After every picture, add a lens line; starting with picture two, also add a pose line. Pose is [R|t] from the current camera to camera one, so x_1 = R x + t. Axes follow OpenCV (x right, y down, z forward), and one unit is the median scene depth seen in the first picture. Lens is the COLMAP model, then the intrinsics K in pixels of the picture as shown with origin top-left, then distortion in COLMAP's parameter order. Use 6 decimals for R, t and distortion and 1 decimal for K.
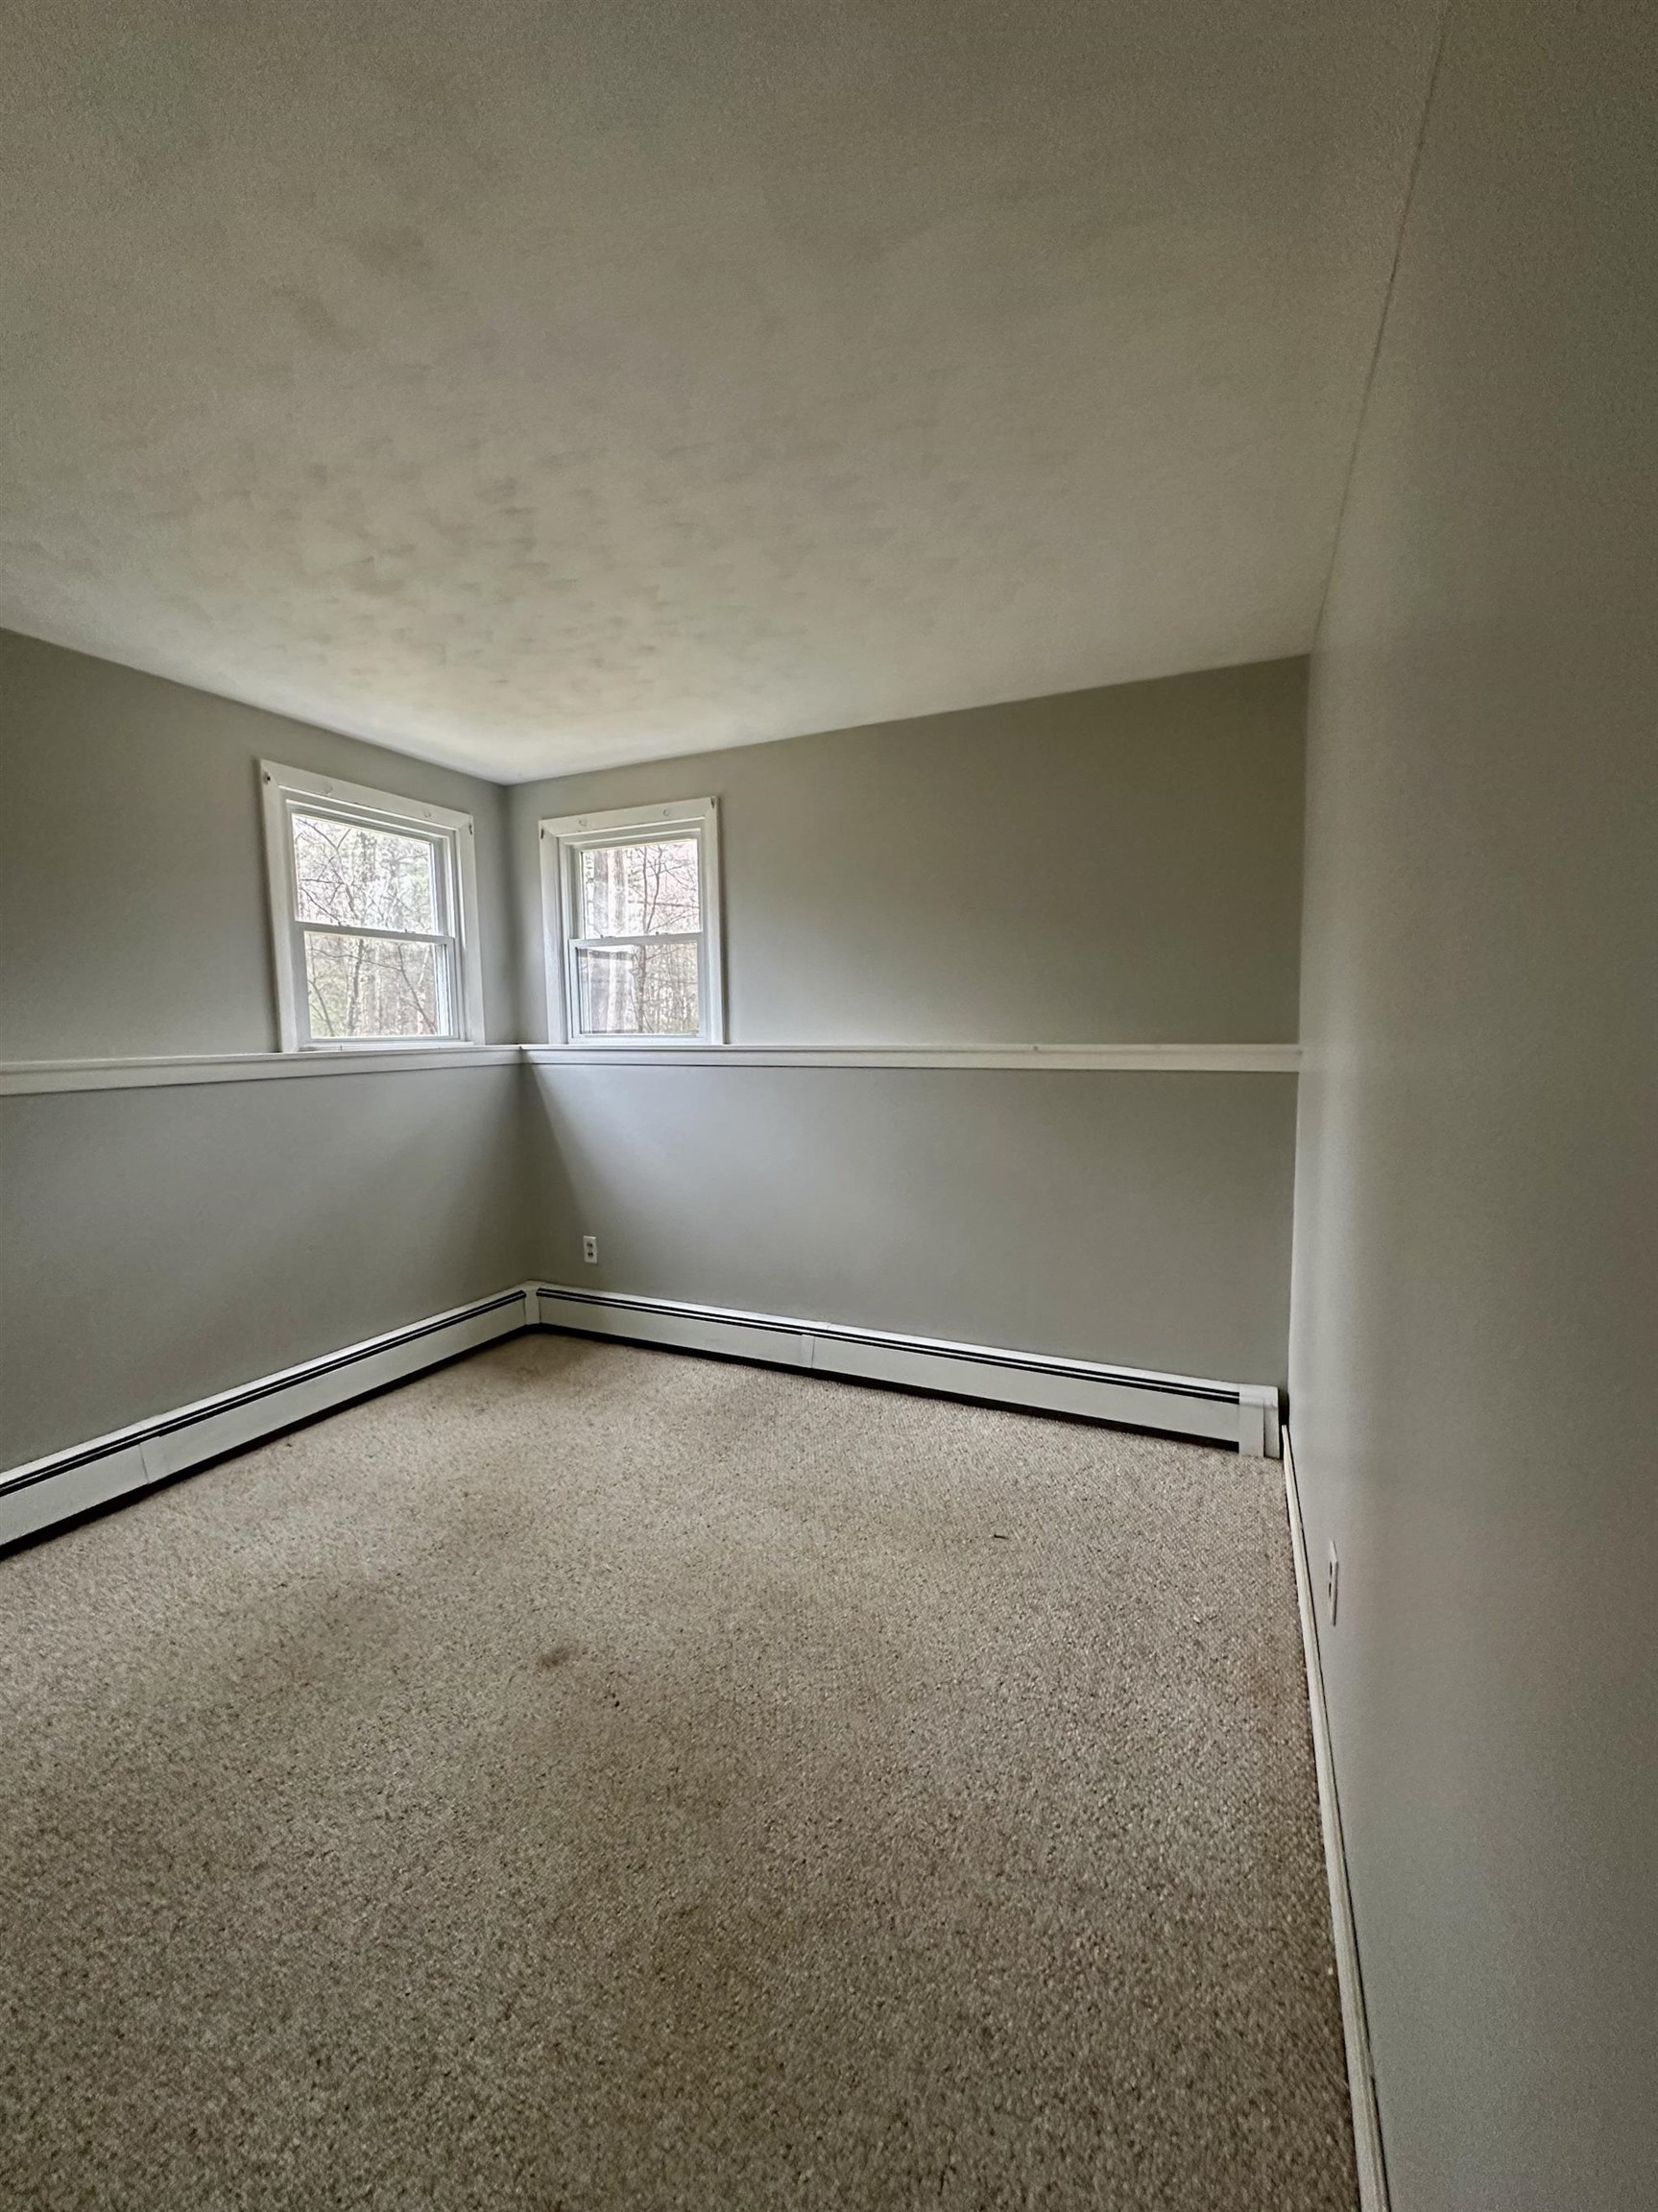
lens RADIAL K [[881.3, 0, 828.7], [0, 881.3, 1111.3], [0, 0, 1]] dist [-0.002790, 0.000759]
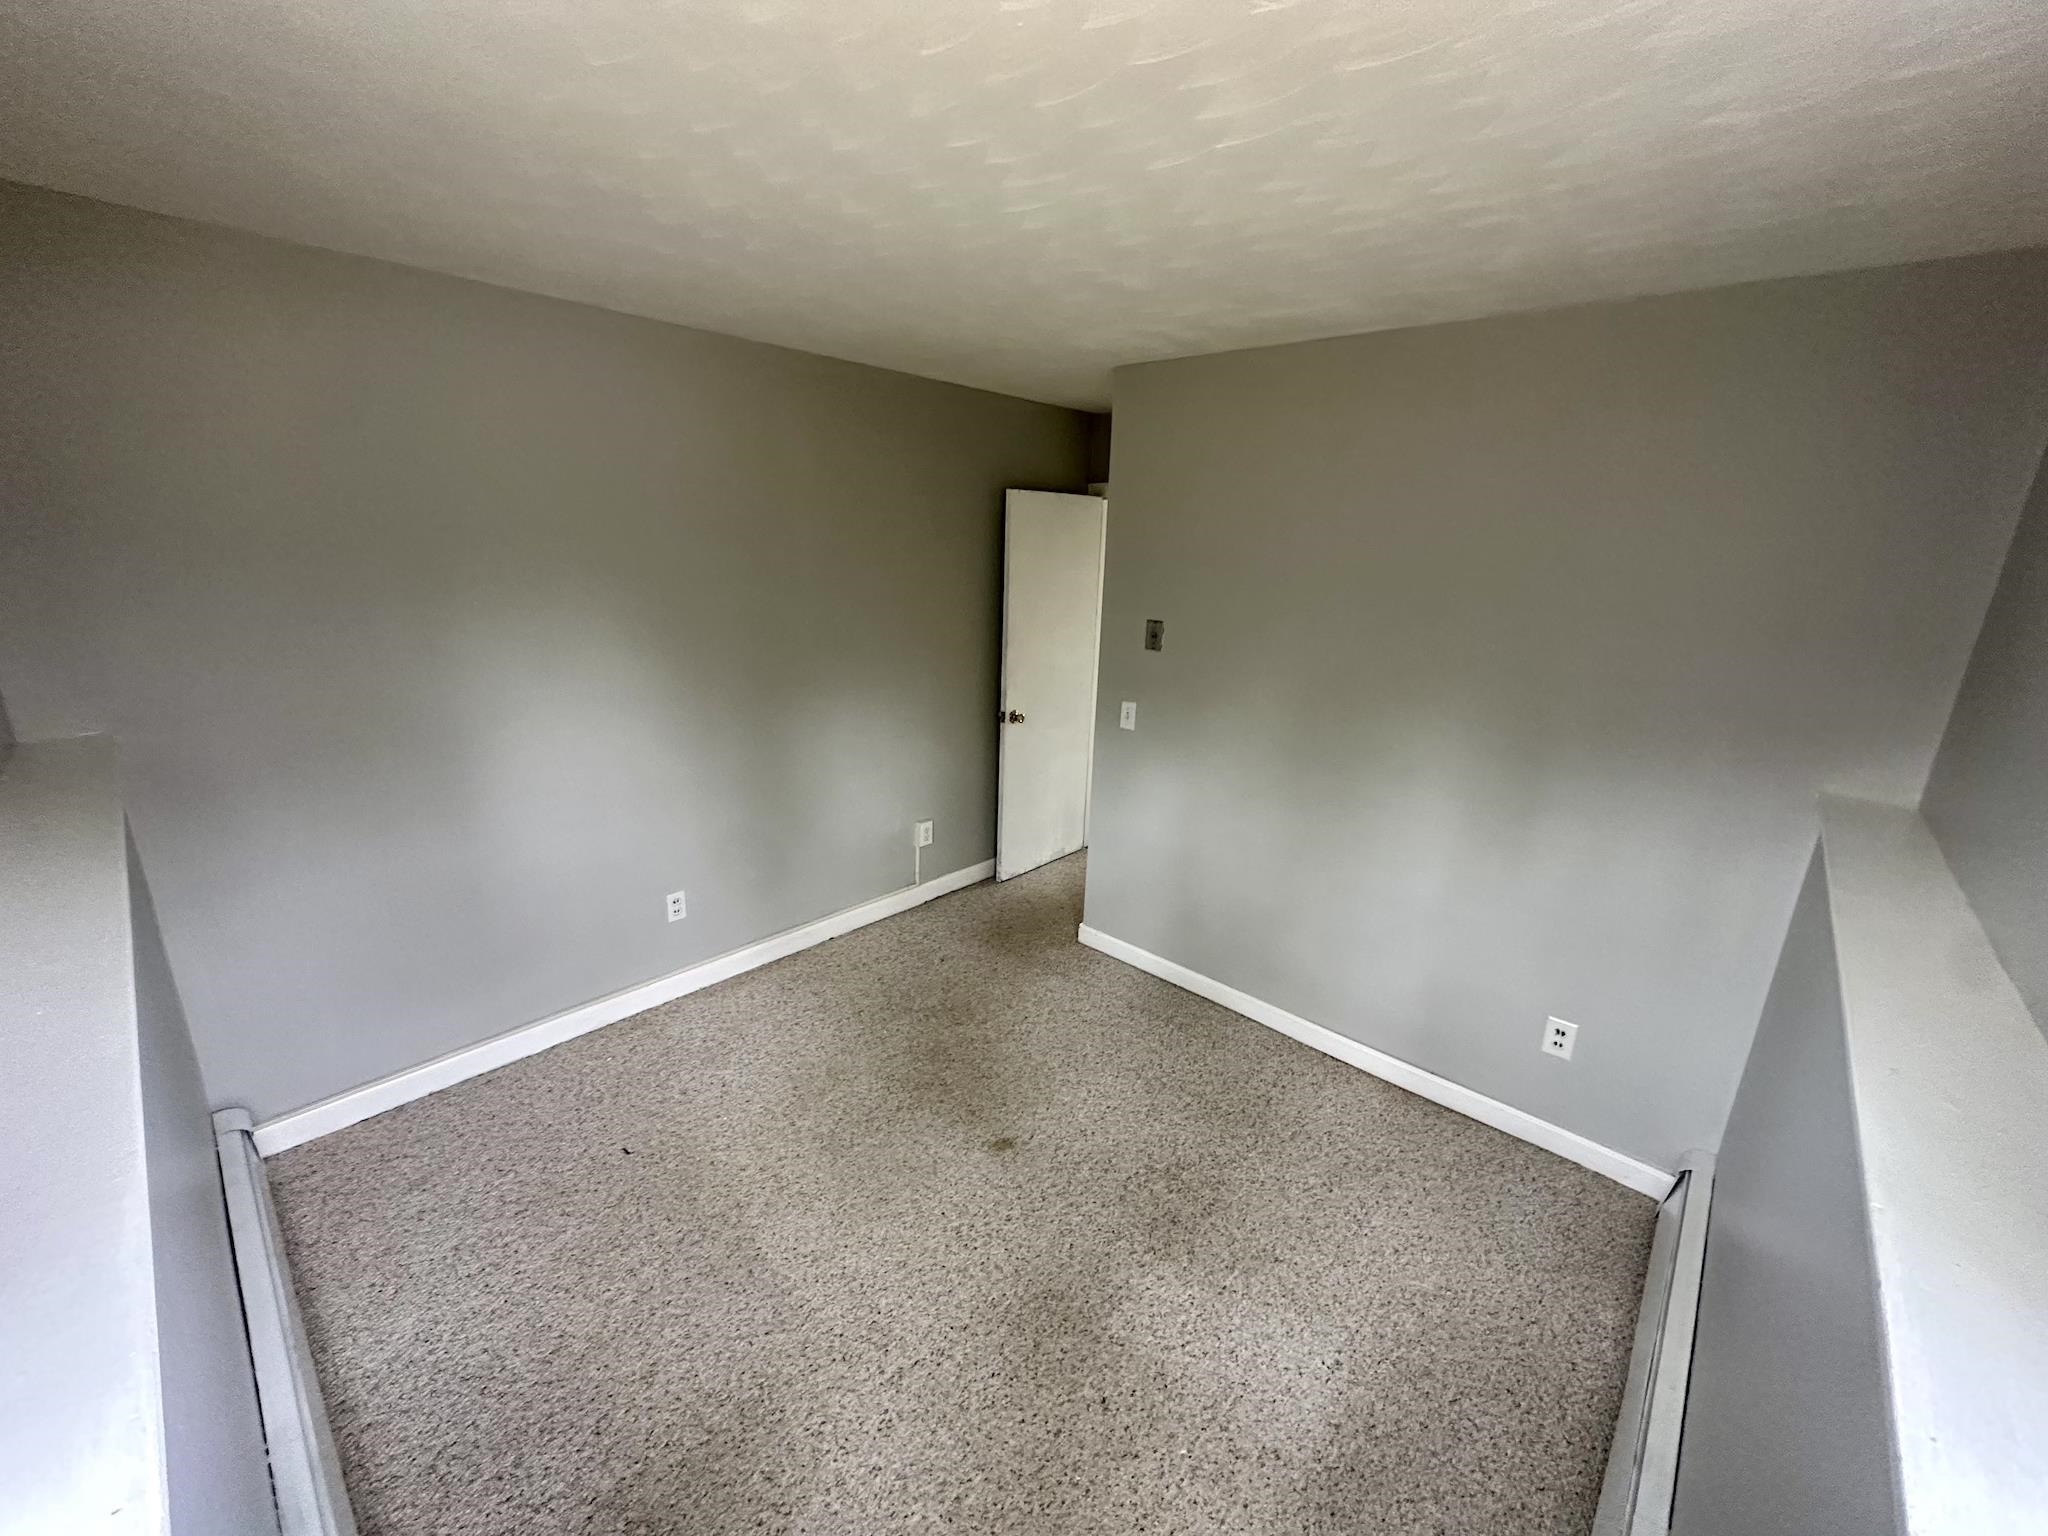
lens RADIAL K [[816.0, 0, 1024.0], [0, 816.0, 768.0], [0, 0, 1]] dist [-0.002790, 0.000759]
pose [[-0.951234, -0.103749, 0.290500, -0.589881], [0.007297, 0.933911, 0.357431, -0.376717], [-0.308385, 0.342120, -0.887611, 1.737832]]
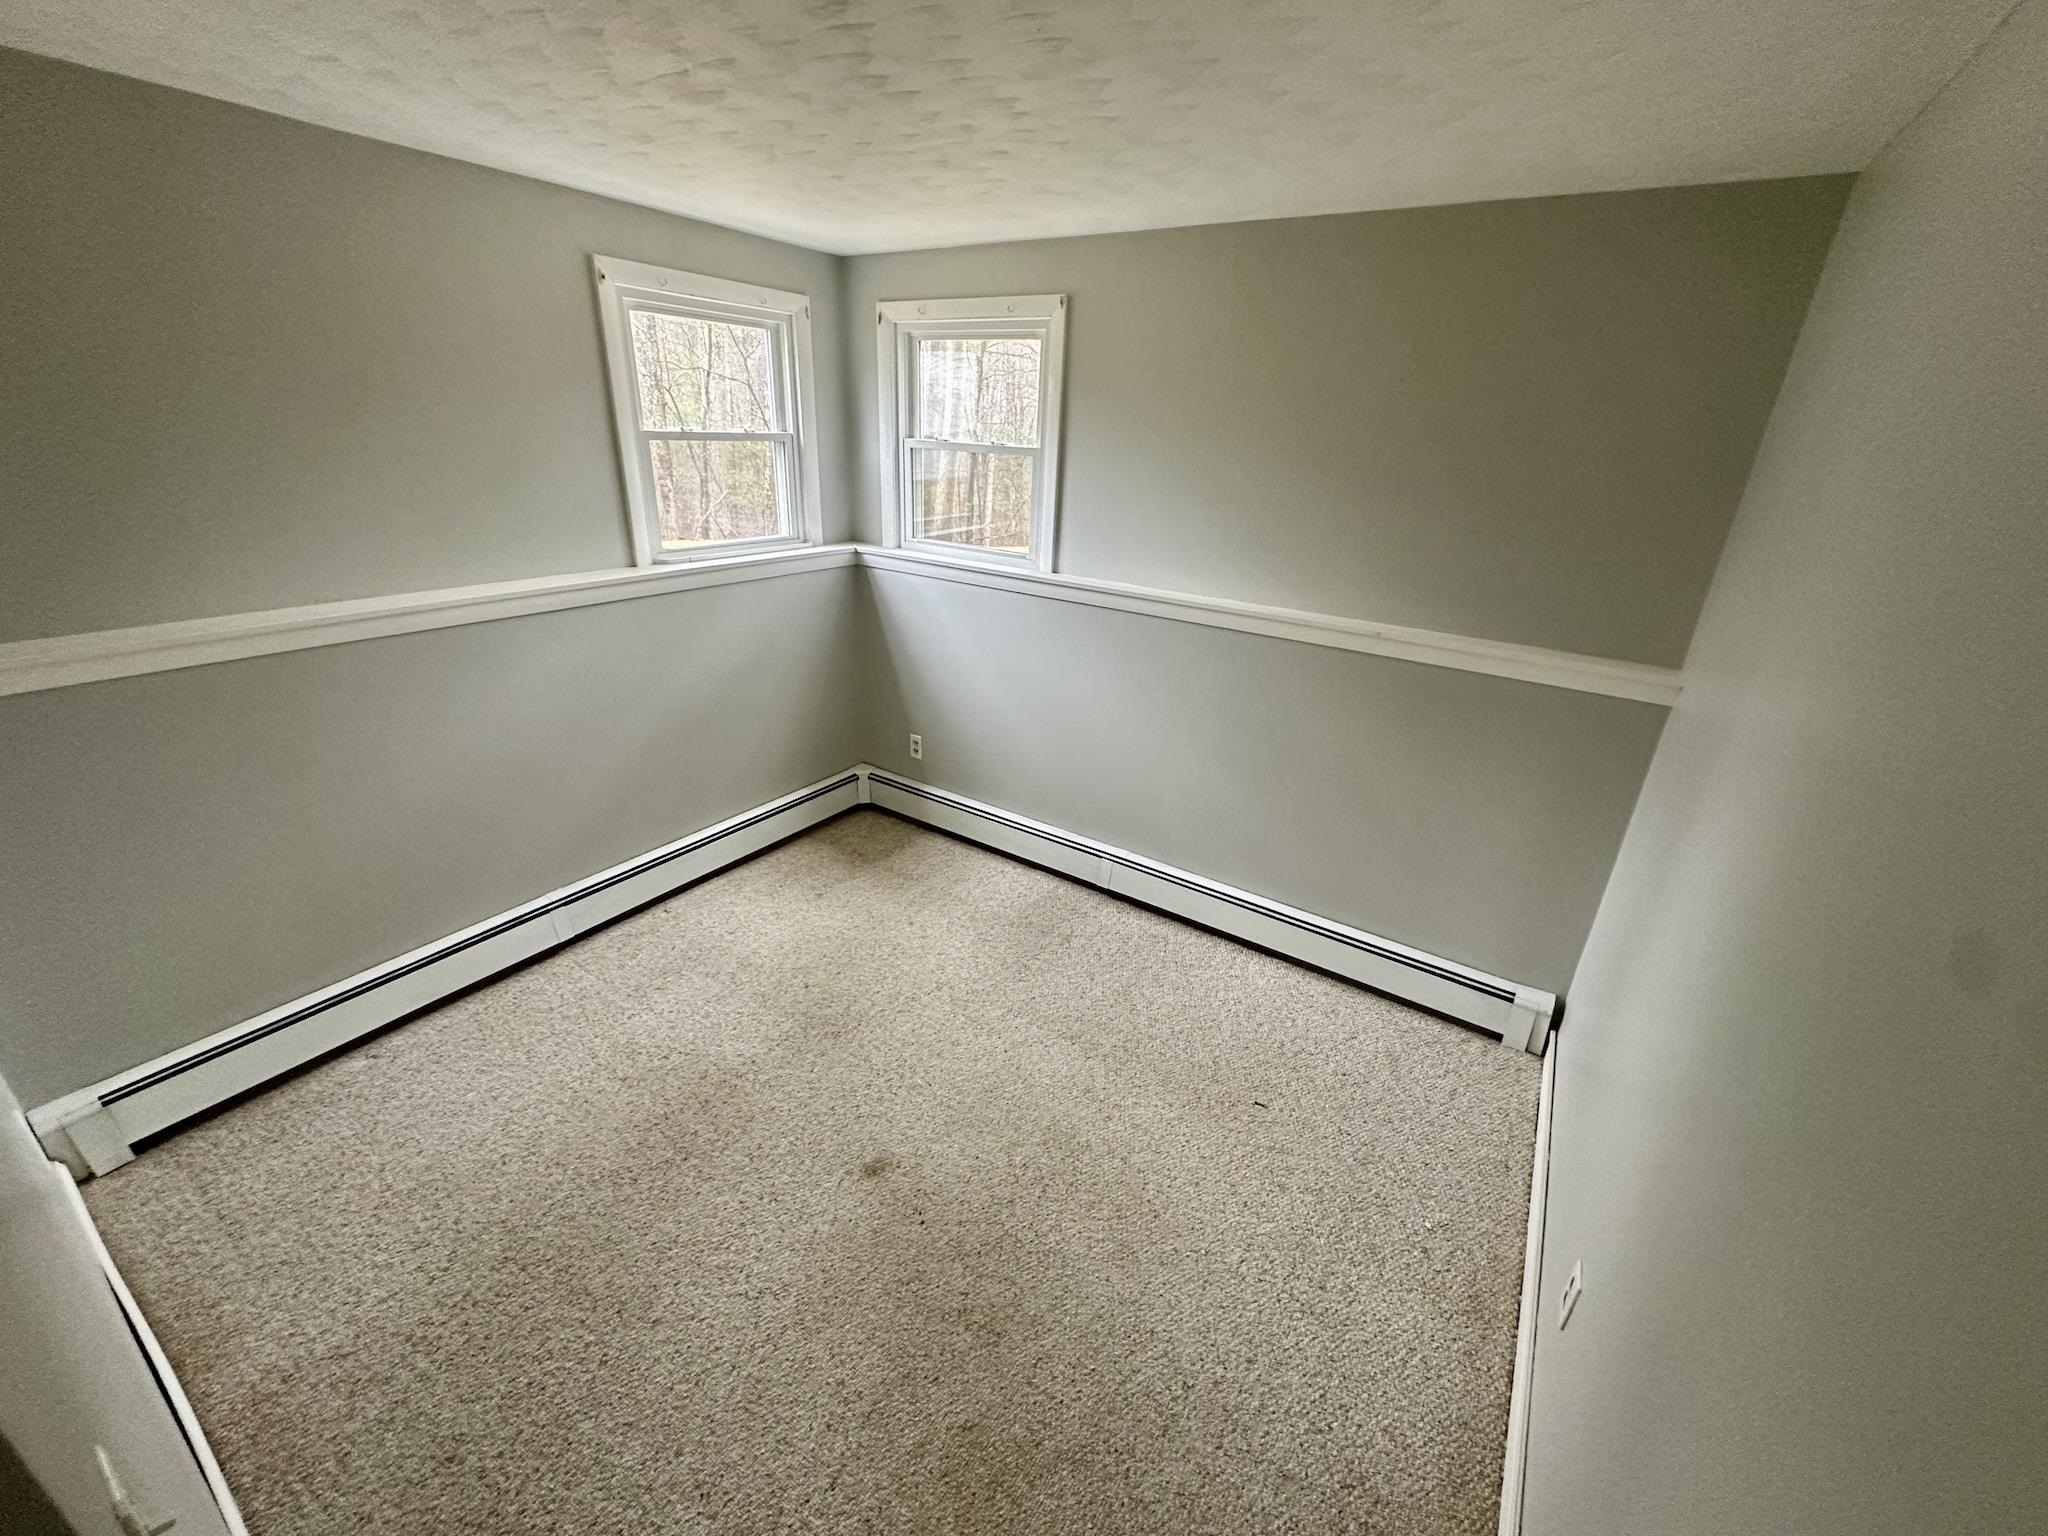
lens RADIAL K [[816.0, 0, 1024.0], [0, 816.0, 768.0], [0, 0, 1]] dist [-0.002790, 0.000759]
pose [[0.986774, 0.110137, -0.118942, -0.028361], [-0.070012, 0.951342, 0.300077, -0.234773], [0.146204, -0.287781, 0.946470, 0.102607]]
